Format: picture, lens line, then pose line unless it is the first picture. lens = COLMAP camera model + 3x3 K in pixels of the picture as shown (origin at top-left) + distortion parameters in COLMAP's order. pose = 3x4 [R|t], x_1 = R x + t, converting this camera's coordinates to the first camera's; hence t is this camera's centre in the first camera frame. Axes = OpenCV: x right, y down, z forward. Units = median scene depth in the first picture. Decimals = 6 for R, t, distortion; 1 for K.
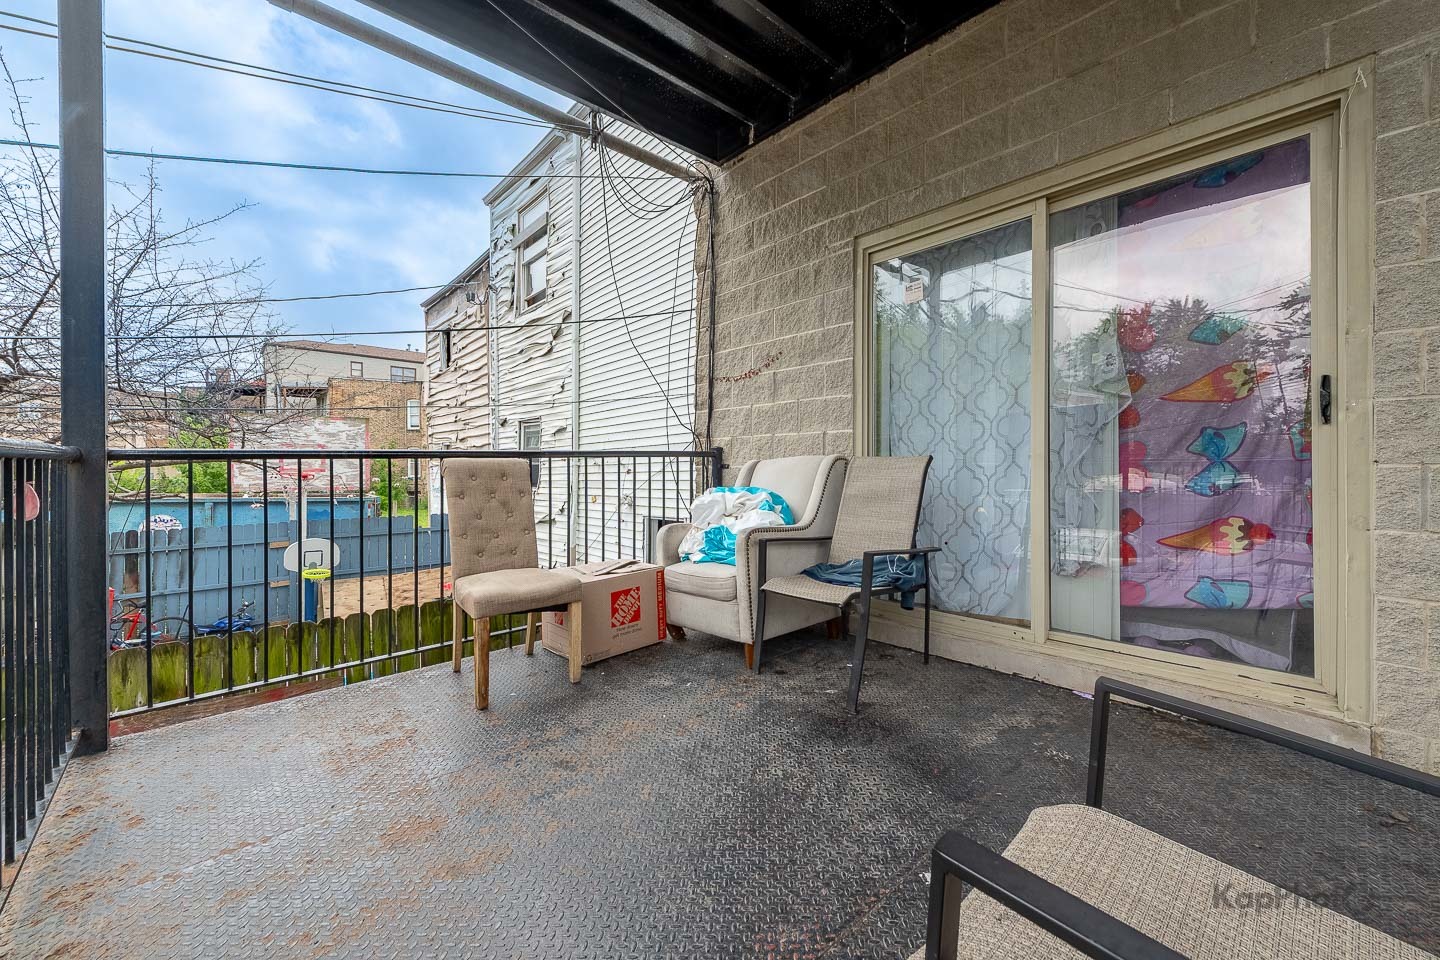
lens RADIAL K [[560.4, 0, 720.4], [0, 560.4, 457.0], [0, 0, 1]] dist [0.000396, -0.004726]
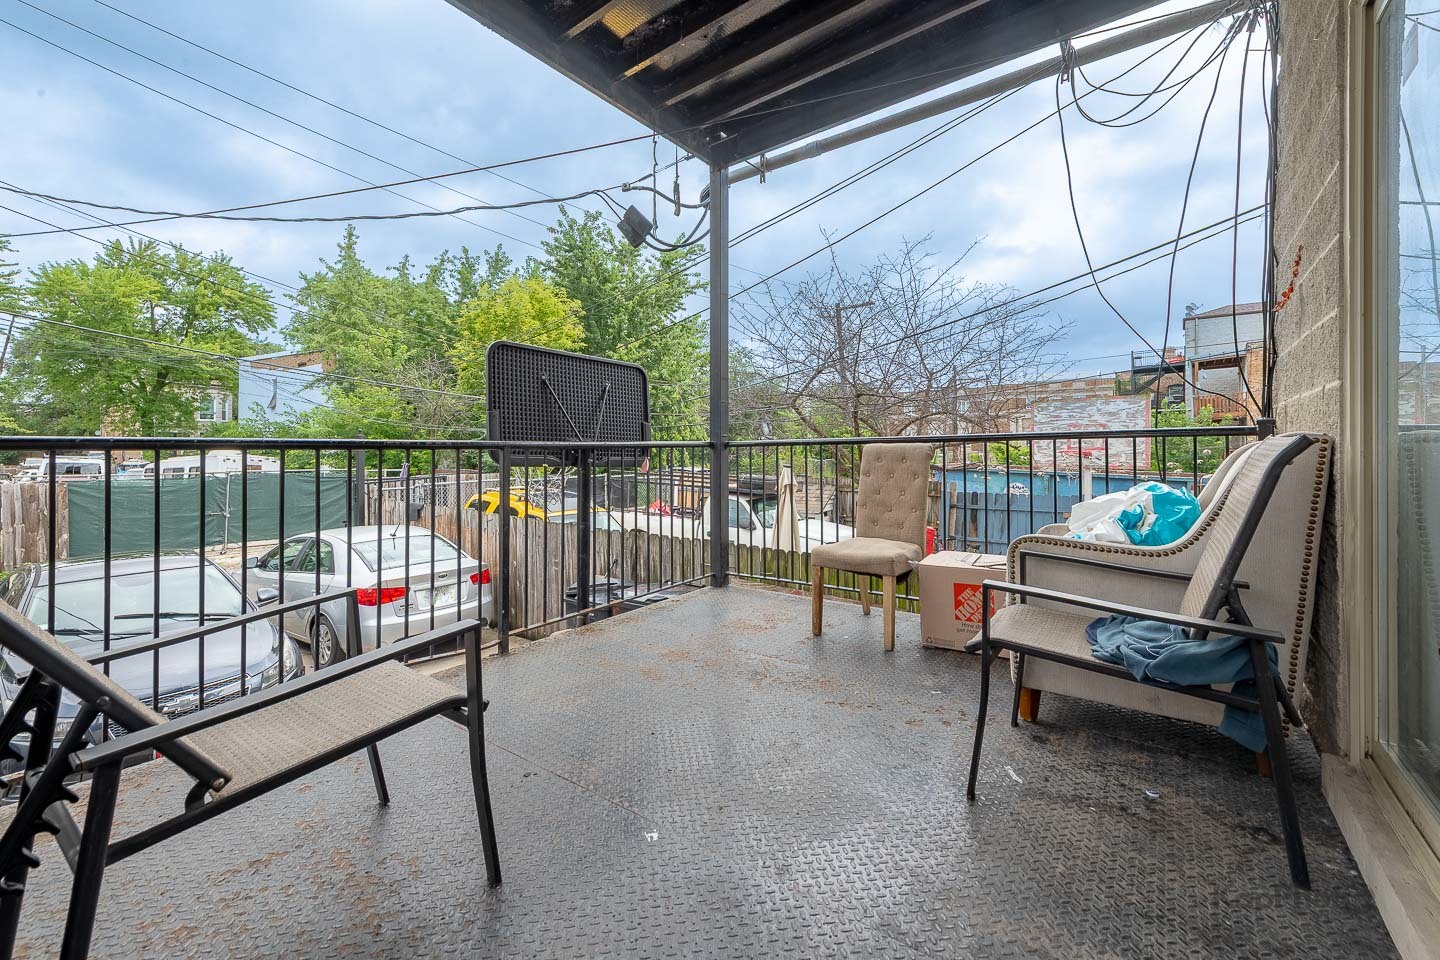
lens RADIAL K [[559.3, 0, 726.2], [0, 559.3, 444.1], [0, 0, 1]] dist [0.015895, -0.004892]
pose [[0.237733, 0.002337, -0.971328, 0.633282], [0.014344, 0.999880, 0.005916, -0.008503], [0.971225, -0.015340, 0.237670, 0.381399]]
